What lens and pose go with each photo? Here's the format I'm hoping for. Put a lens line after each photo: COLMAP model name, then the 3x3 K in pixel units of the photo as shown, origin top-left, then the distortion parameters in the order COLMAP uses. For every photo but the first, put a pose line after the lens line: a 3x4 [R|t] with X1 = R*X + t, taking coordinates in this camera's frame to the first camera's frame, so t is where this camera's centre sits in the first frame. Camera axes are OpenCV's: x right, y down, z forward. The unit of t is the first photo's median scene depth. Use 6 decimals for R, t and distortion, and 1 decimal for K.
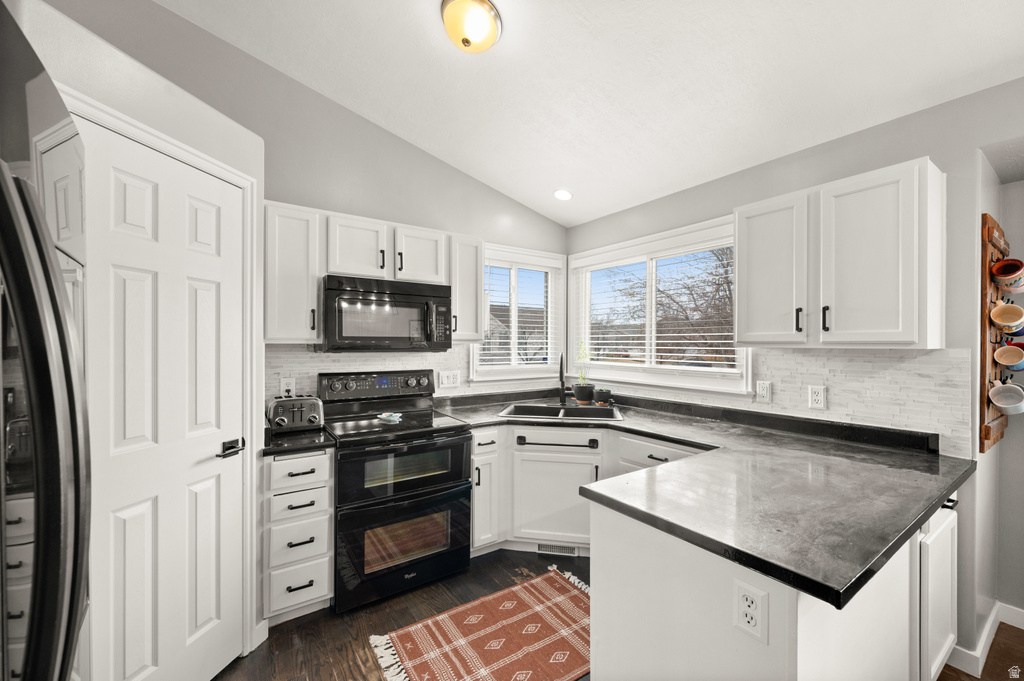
lens RADIAL K [[406.5, 0, 515.6], [0, 406.5, 344.9], [0, 0, 1]] dist [0.001257, -0.000012]
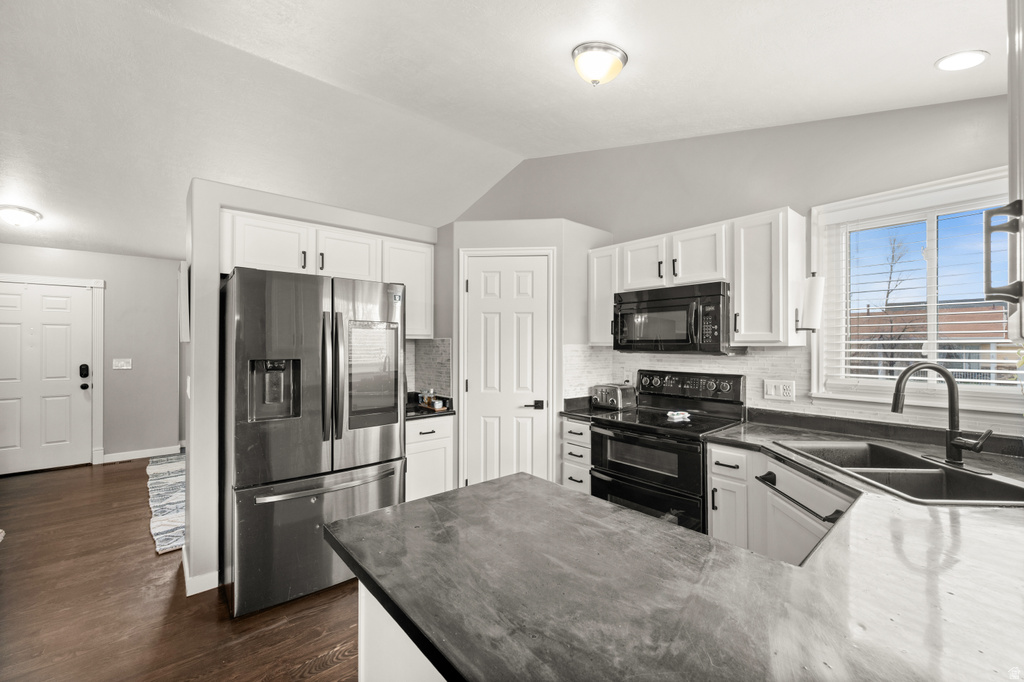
lens RADIAL K [[407.5, 0, 516.1], [0, 407.5, 343.5], [0, 0, 1]] dist [0.000545, 0.000116]
pose [[0.113397, -0.005136, -0.993537, 1.351476], [-0.005394, 0.999969, -0.005785, -0.001906], [0.993535, 0.006015, 0.113365, 0.895175]]
